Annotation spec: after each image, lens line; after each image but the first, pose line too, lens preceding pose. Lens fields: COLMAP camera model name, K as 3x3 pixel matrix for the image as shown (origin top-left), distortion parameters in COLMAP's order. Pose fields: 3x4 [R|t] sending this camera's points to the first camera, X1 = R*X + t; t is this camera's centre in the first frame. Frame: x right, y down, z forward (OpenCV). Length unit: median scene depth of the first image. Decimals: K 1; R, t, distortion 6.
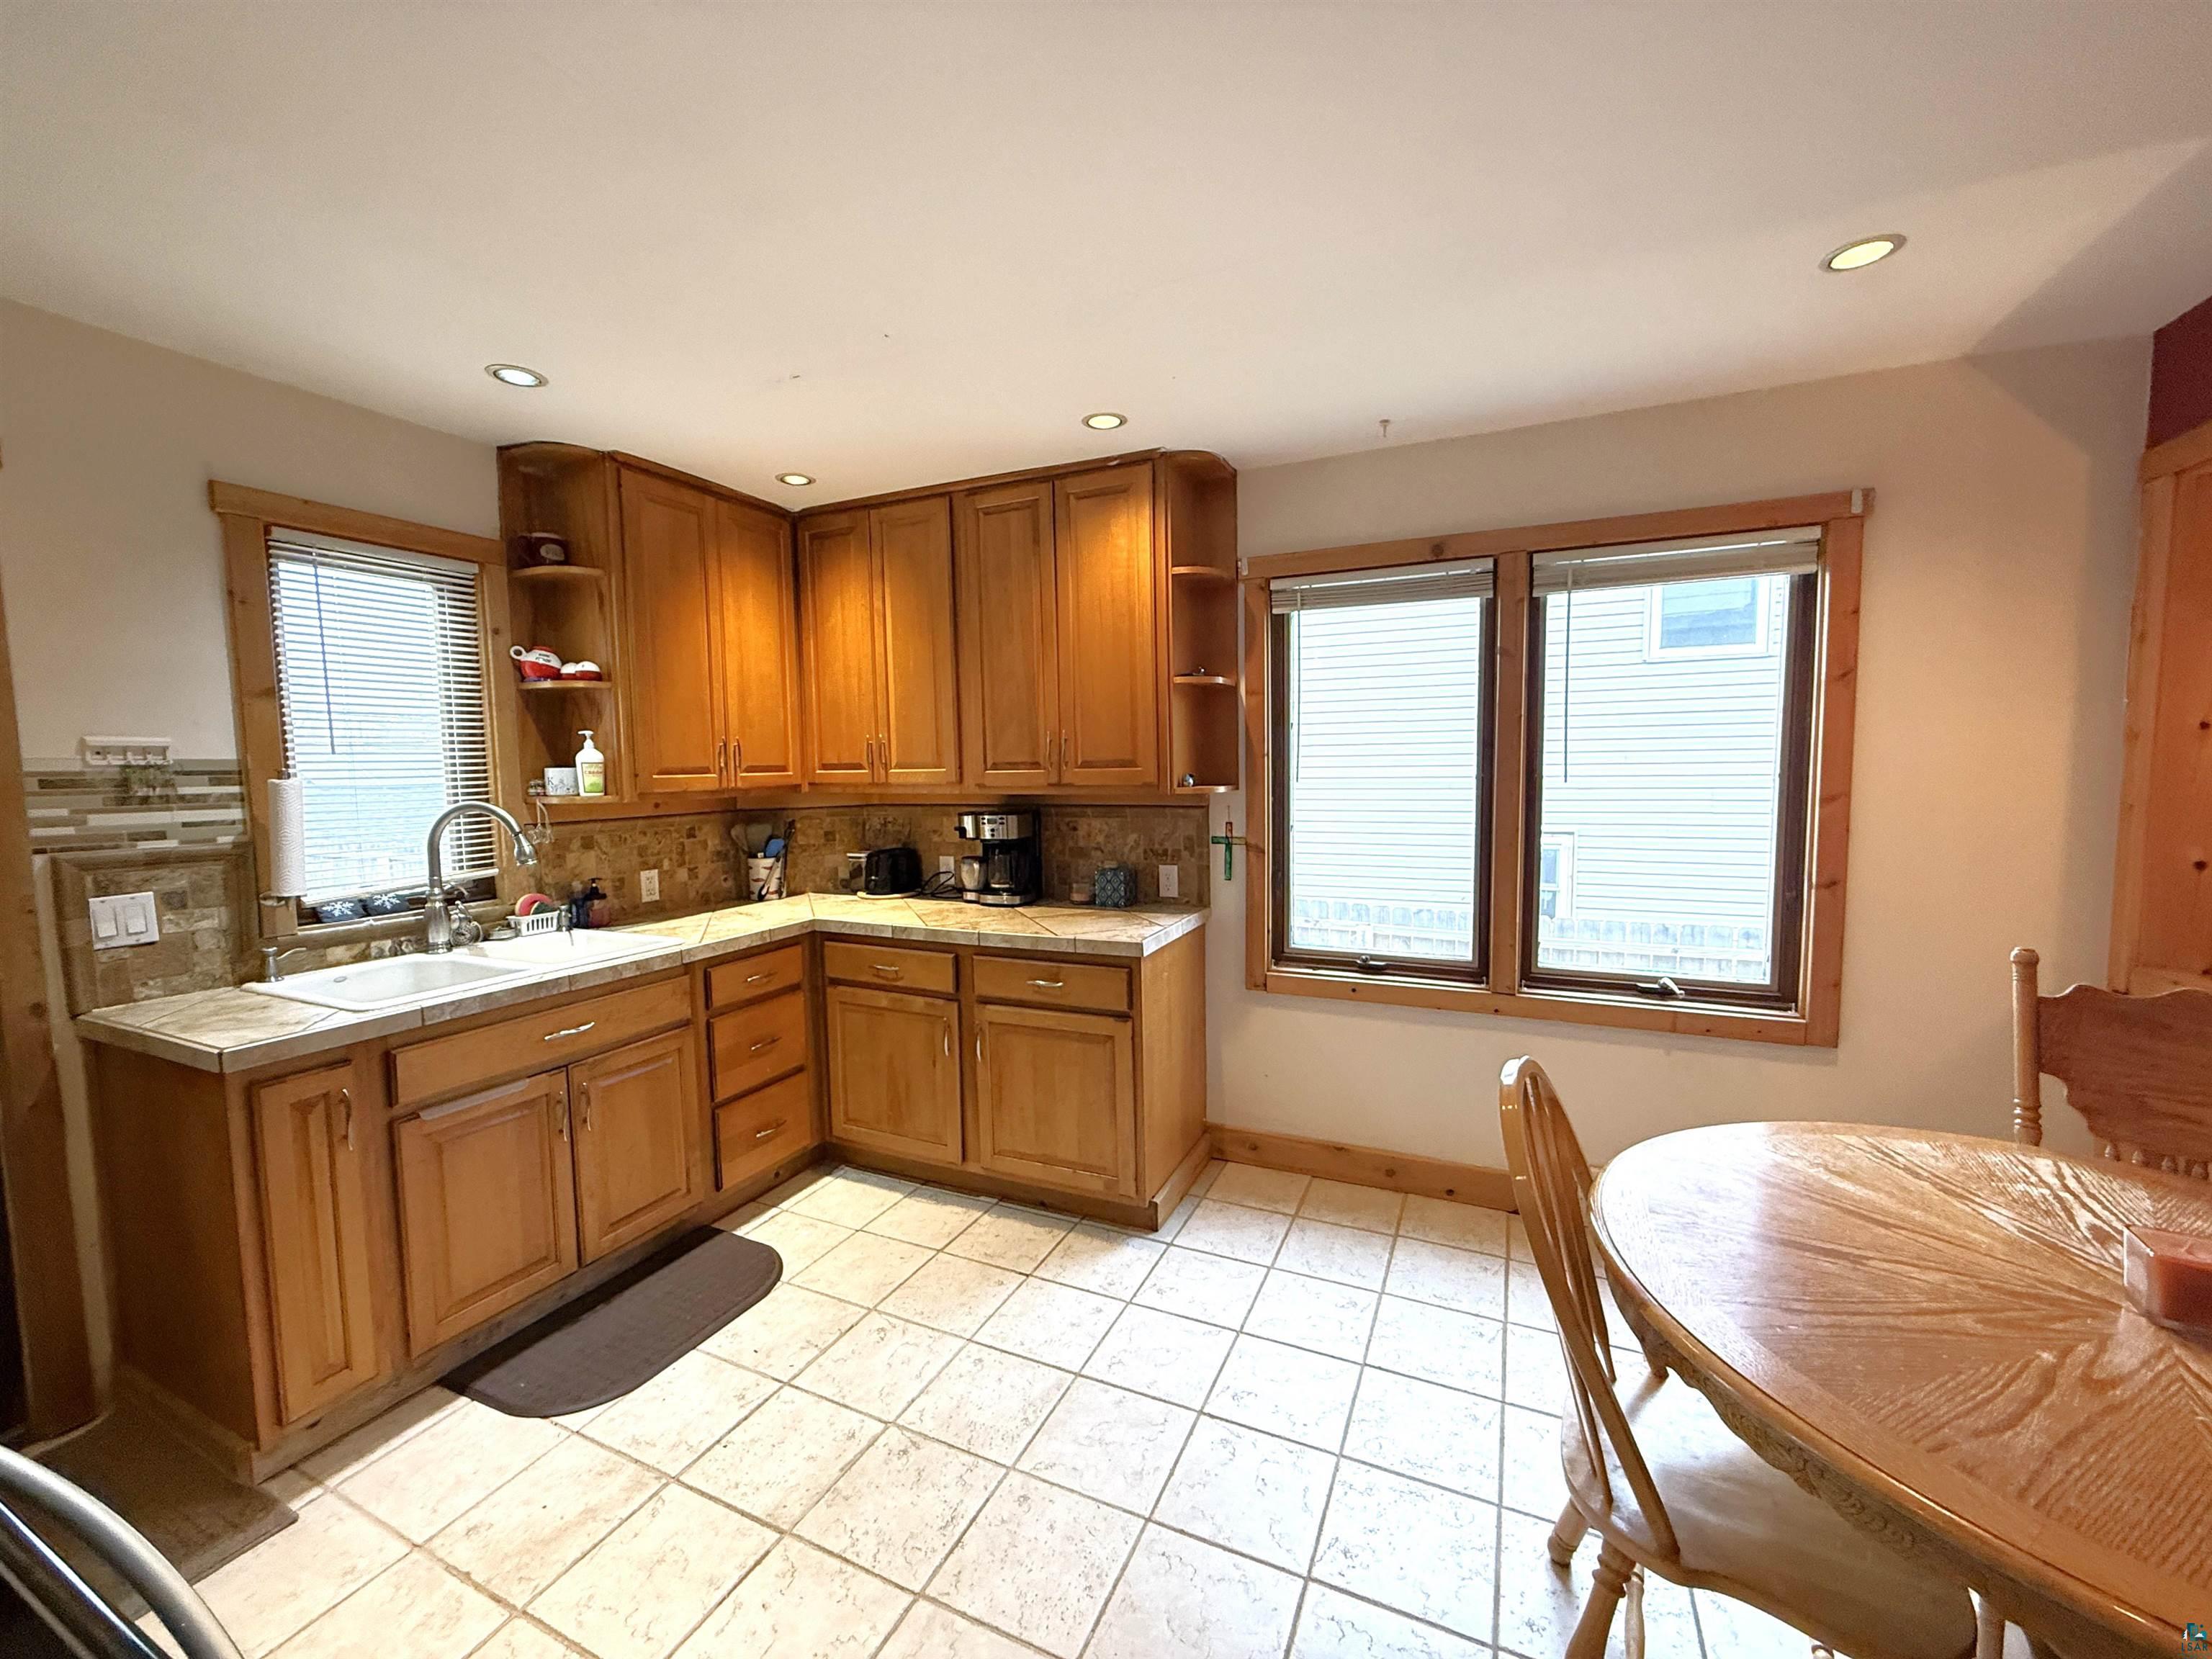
lens RADIAL K [[881.4, 0, 1097.7], [0, 881.4, 831.9], [0, 0, 1]] dist [0.002499, -0.001066]
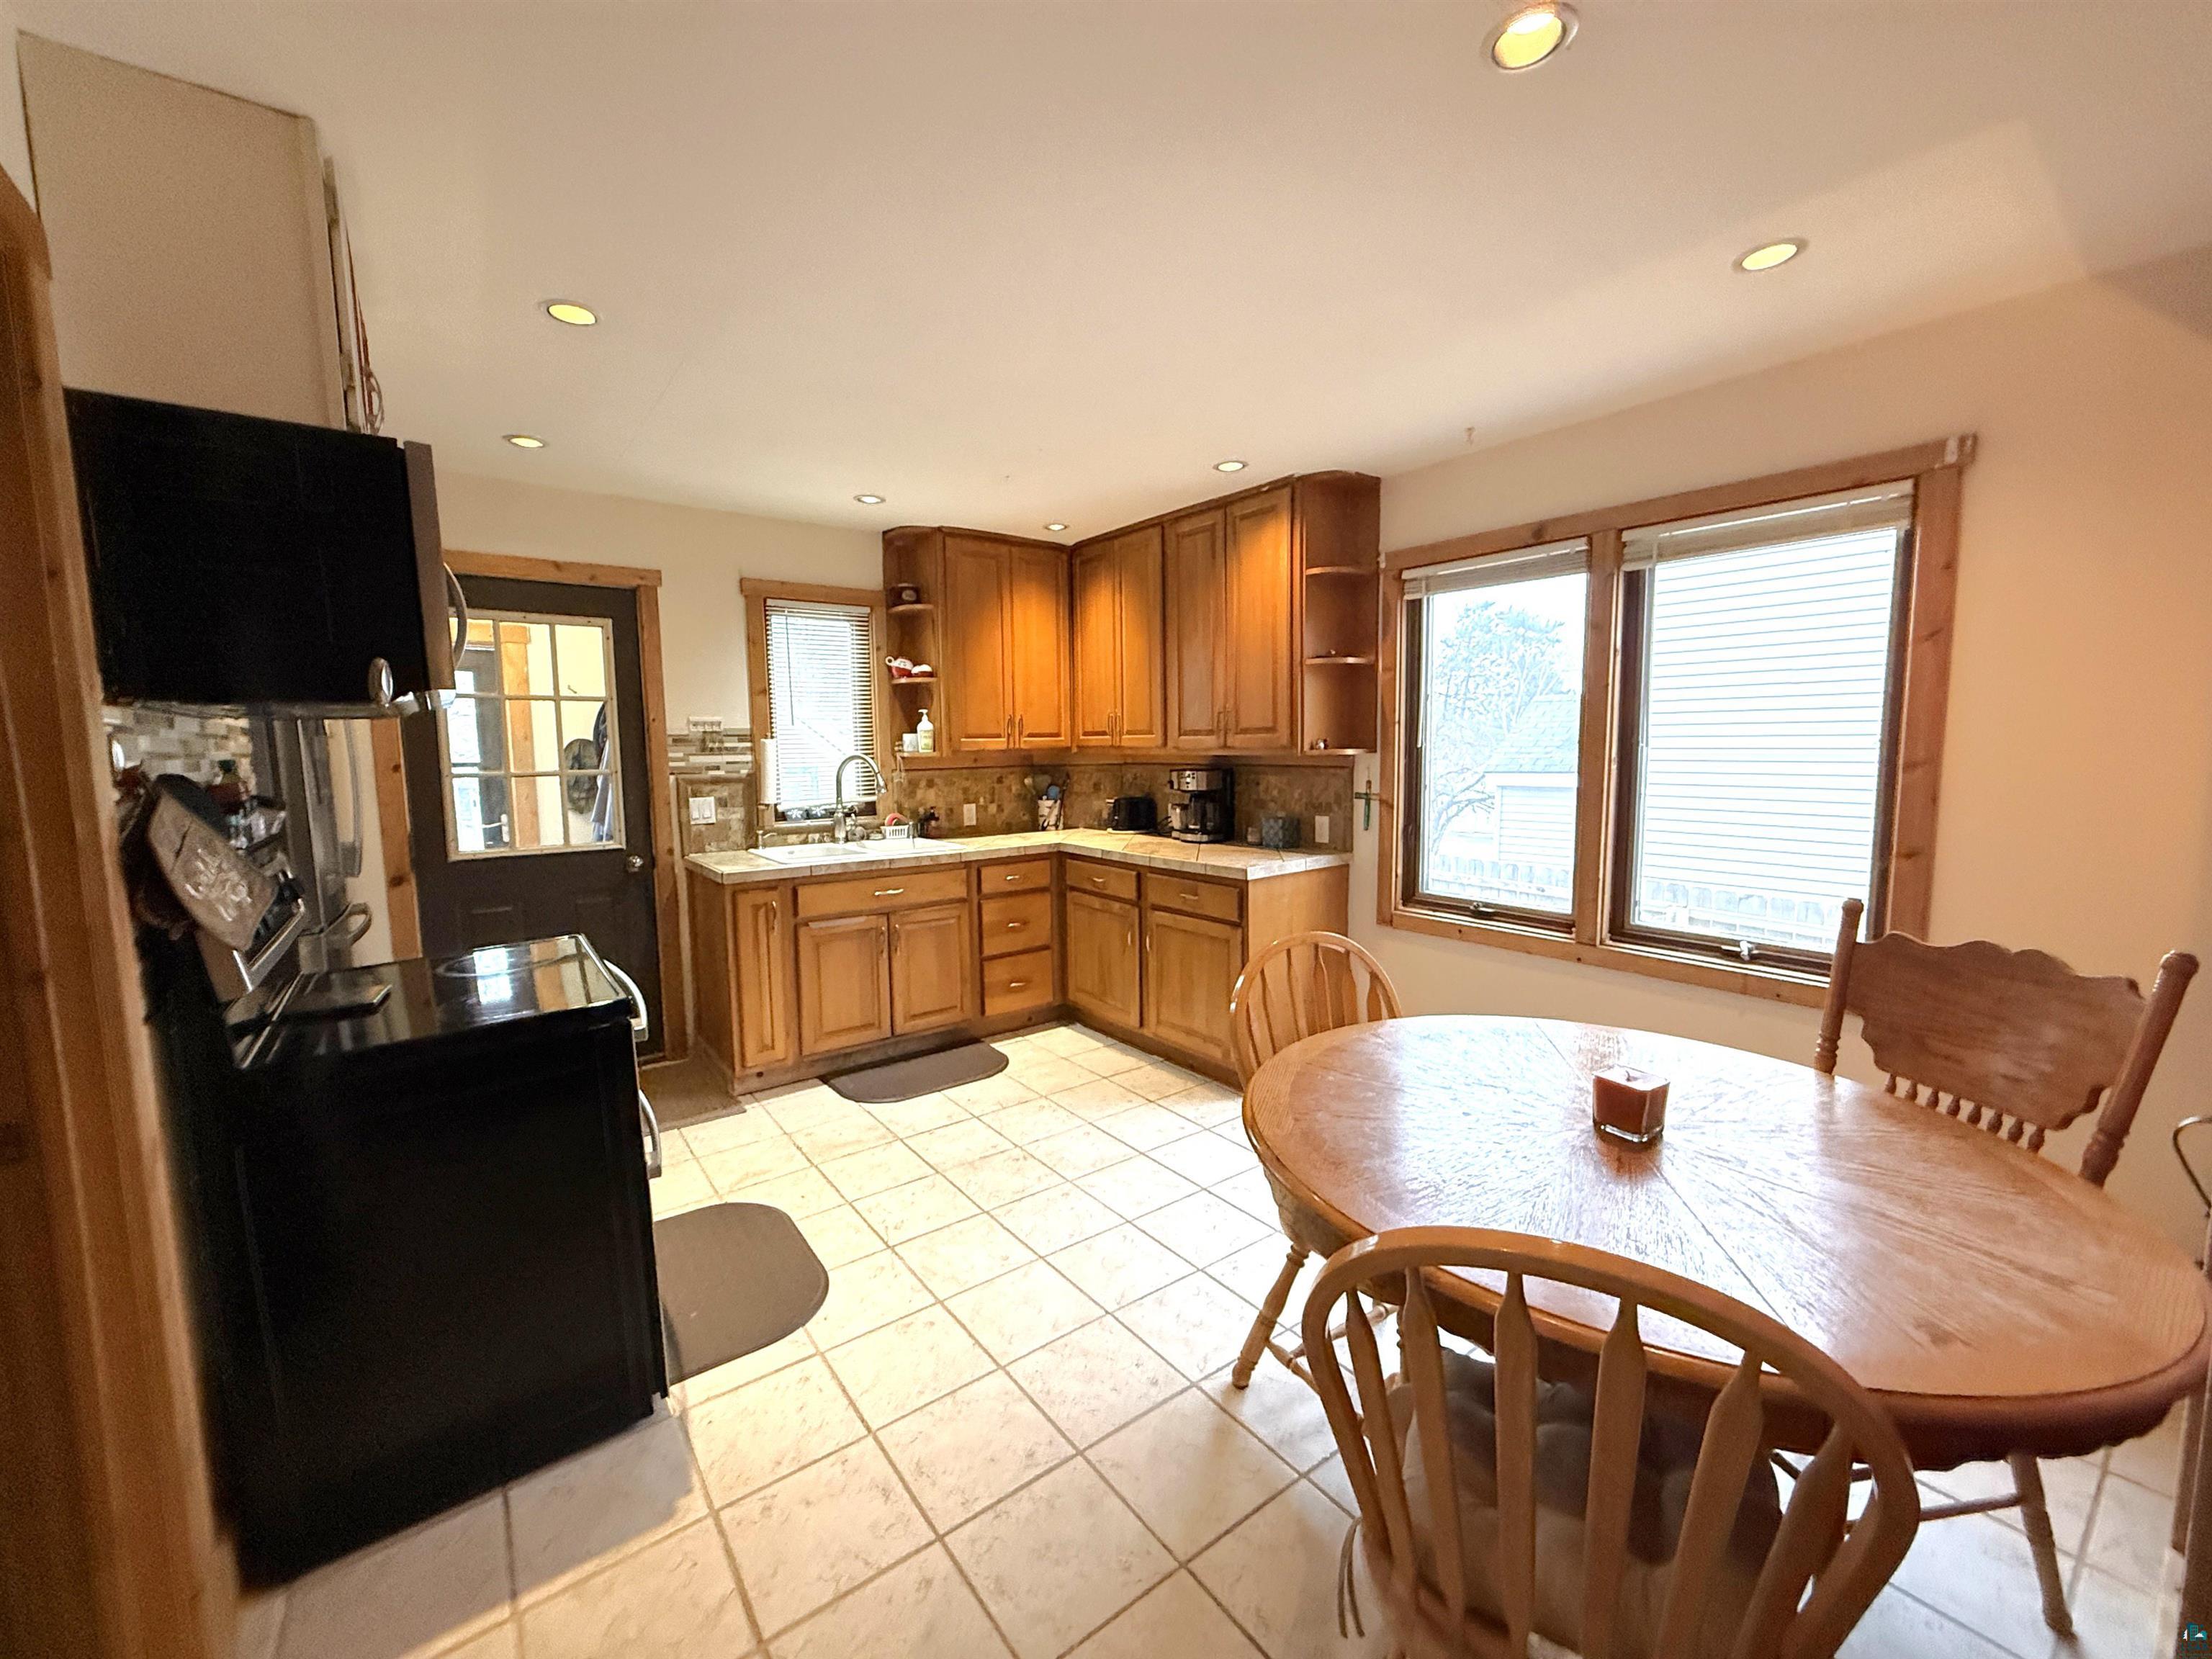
lens RADIAL K [[881.4, 0, 1090.2], [0, 881.4, 831.9], [0, 0, 1]] dist [0.002499, -0.001066]
pose [[0.878926, 0.052714, -0.474037, 0.431661], [-0.037022, 0.998415, 0.042382, 0.023628], [0.475520, -0.019701, 0.879484, -0.232150]]
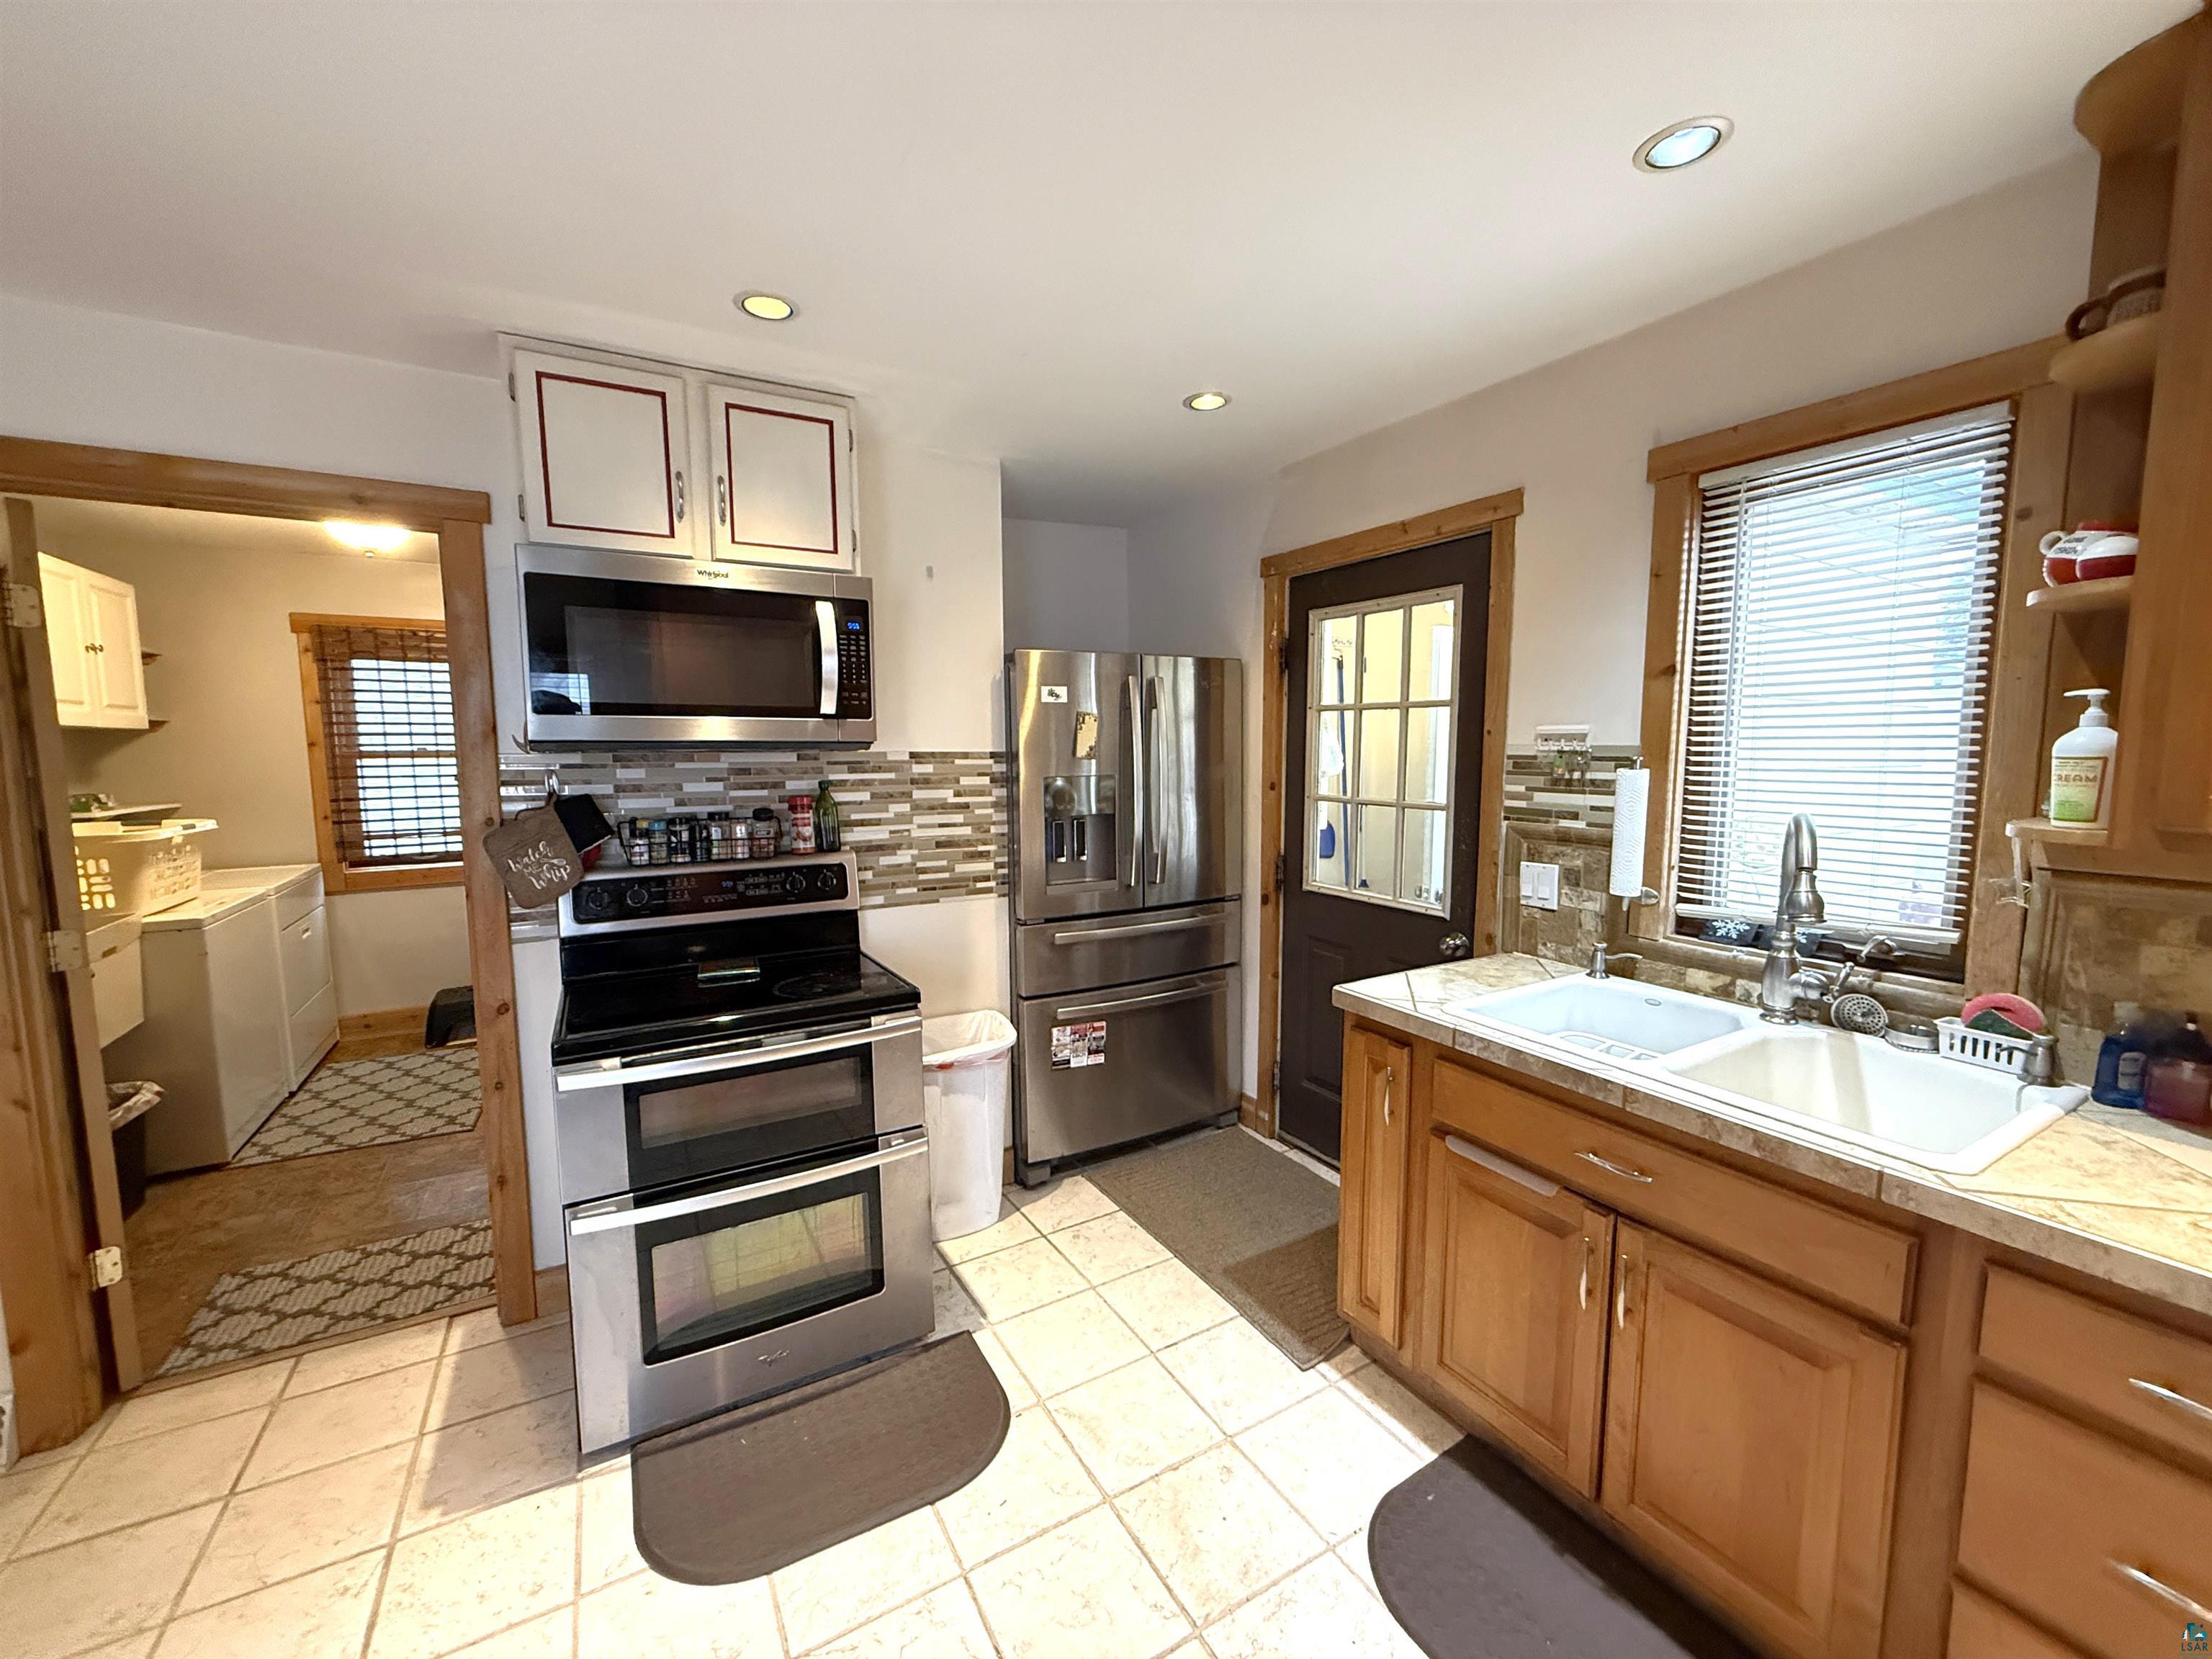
lens RADIAL K [[881.4, 0, 1105.3], [0, 881.4, 831.6], [0, 0, 1]] dist [0.002499, -0.001066]
pose [[-0.571619, 0.100190, -0.814379, 0.112355], [-0.048730, 0.986620, 0.155584, -0.088916], [0.819071, 0.128619, -0.559088, 0.861524]]
